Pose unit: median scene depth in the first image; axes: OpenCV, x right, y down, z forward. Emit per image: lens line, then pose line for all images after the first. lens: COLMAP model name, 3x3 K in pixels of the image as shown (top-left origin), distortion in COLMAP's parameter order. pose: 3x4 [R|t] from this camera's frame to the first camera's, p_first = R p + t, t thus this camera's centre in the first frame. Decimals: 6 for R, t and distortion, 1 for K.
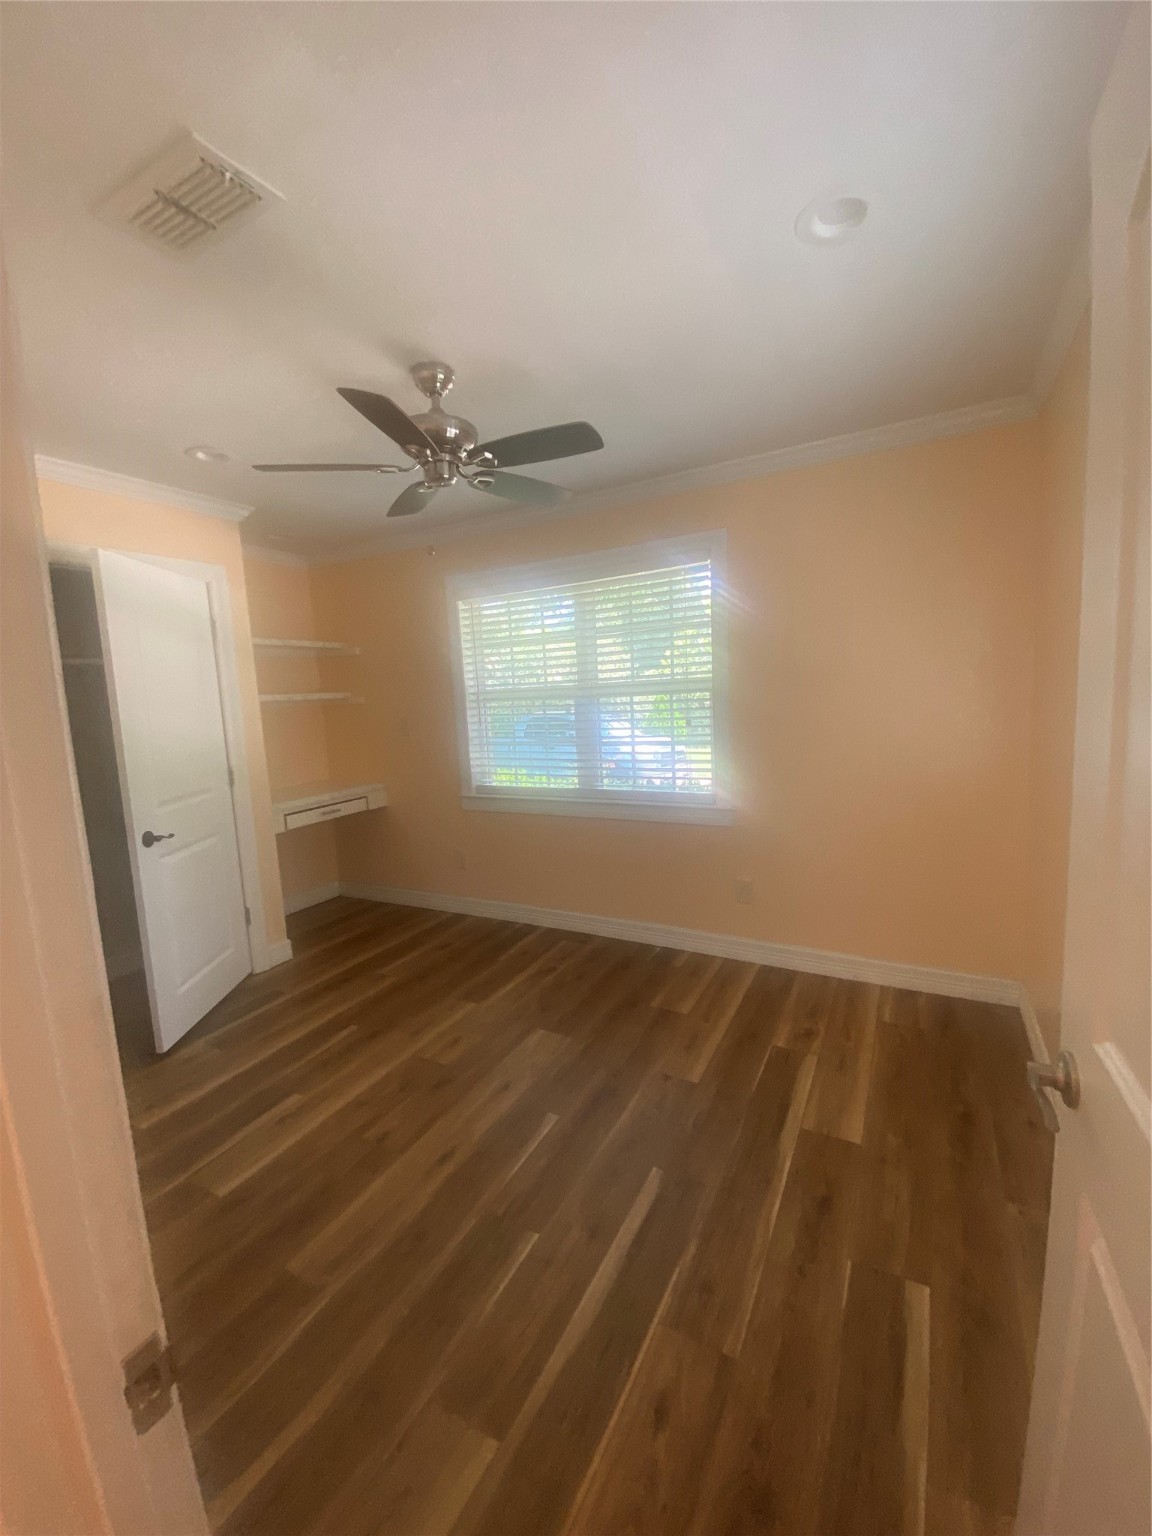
lens RADIAL K [[623.0, 0, 586.3], [0, 623.0, 757.2], [0, 0, 1]] dist [0.002777, -0.008852]
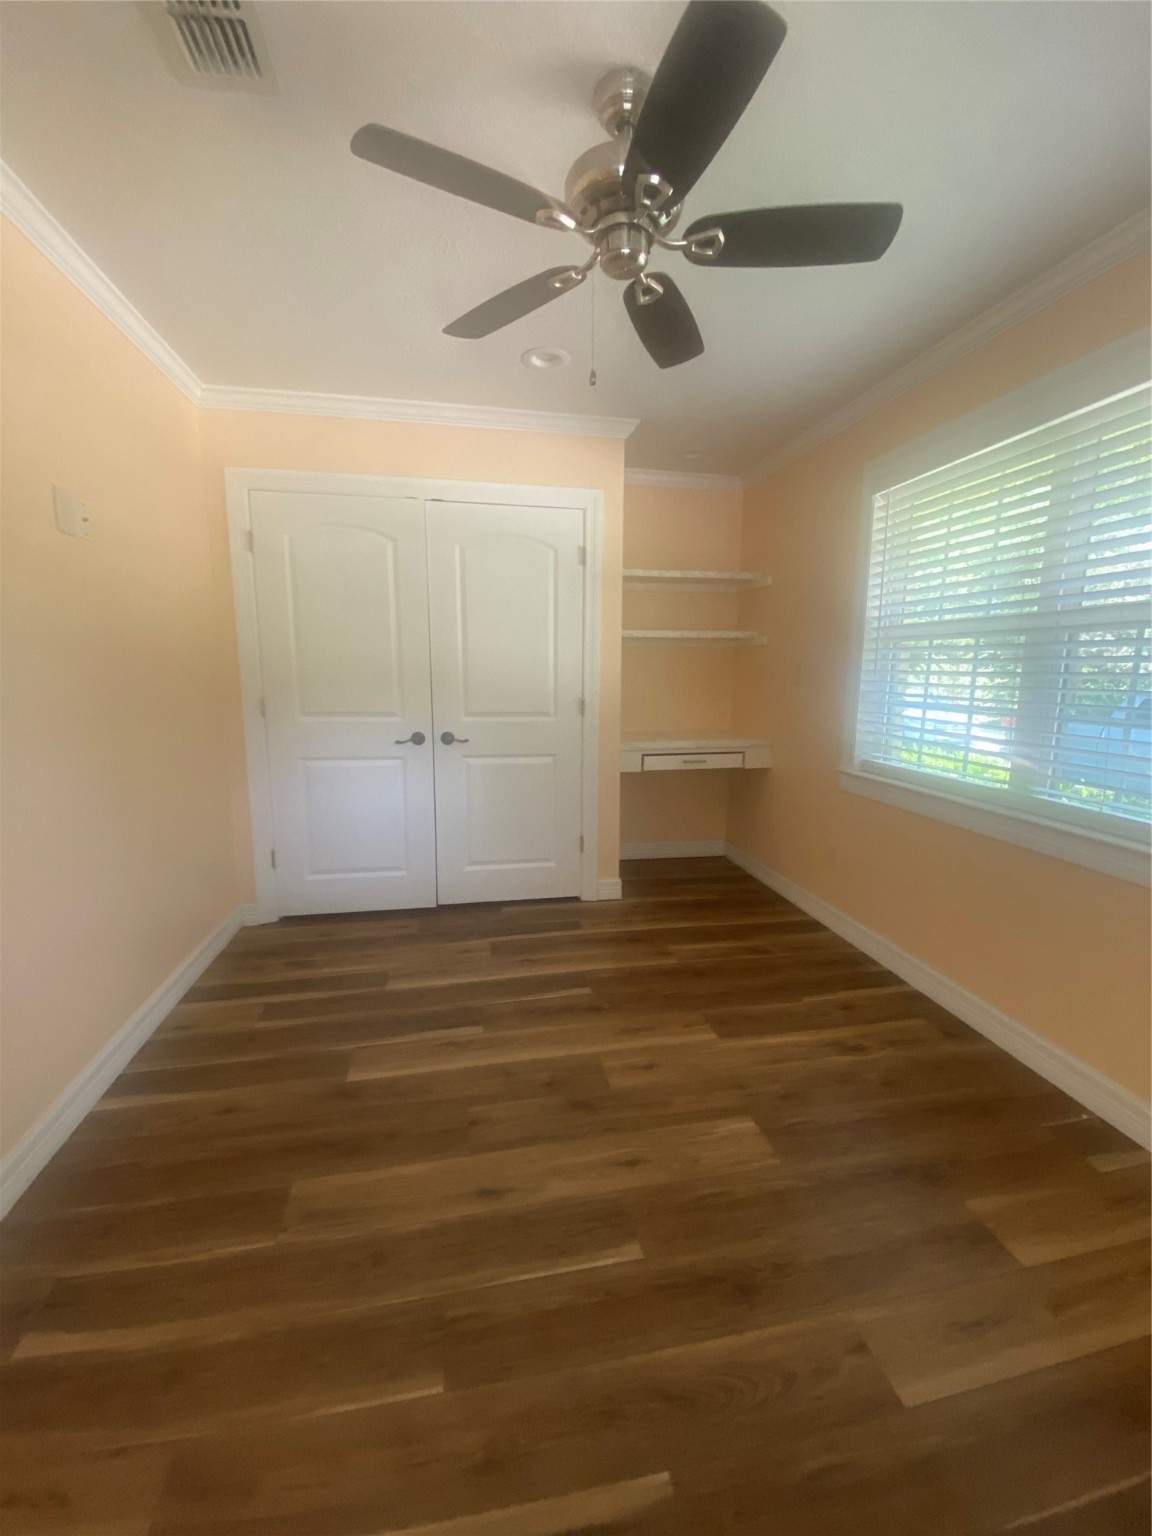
lens RADIAL K [[623.0, 0, 570.5], [0, 623.0, 768.7], [0, 0, 1]] dist [0.002777, -0.008852]
pose [[0.621047, 0.179957, -0.762834, 0.202743], [-0.118217, 0.983657, 0.135806, -0.003192], [0.774806, 0.005839, 0.632172, 0.342854]]
